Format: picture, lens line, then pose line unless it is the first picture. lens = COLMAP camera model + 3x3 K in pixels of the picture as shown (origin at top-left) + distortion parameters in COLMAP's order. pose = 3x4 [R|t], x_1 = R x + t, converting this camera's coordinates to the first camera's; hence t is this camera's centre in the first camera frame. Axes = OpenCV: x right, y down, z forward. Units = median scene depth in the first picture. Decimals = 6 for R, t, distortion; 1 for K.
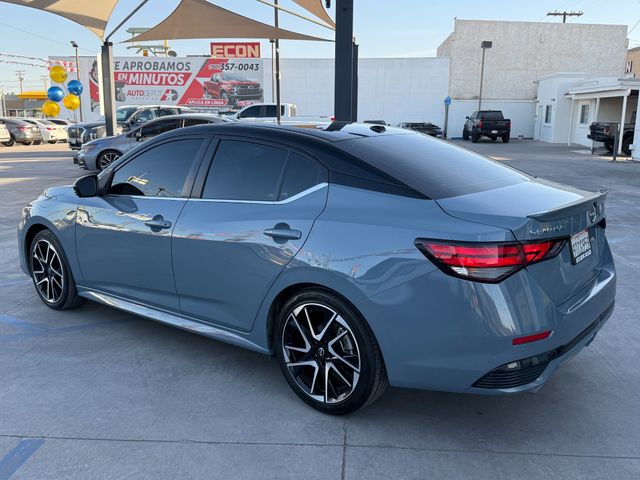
lens RADIAL K [[539.2, 0, 320.0], [0, 539.2, 240.0], [0, 0, 1]] dist [0.161336, -0.341406]
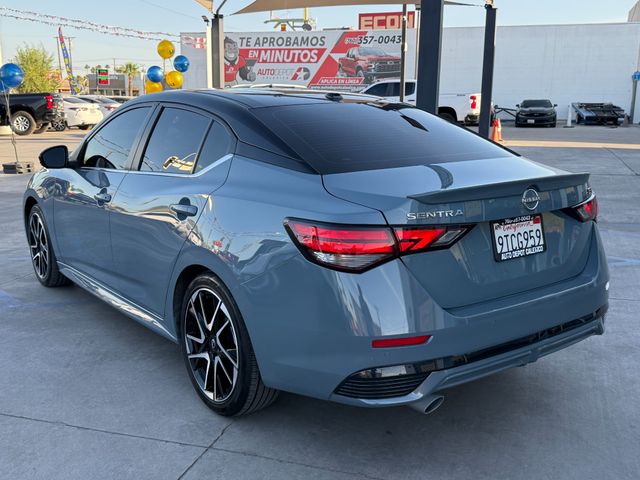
lens RADIAL K [[623.0, 0, 320.0], [0, 623.0, 240.0], [0, 0, 1]] dist [0.135084, -0.255201]
pose [[0.972318, 0.052985, -0.227576, 0.245631], [-0.052775, 0.998582, 0.007014, 0.012300], [0.227625, 0.005190, 0.973735, 0.022790]]
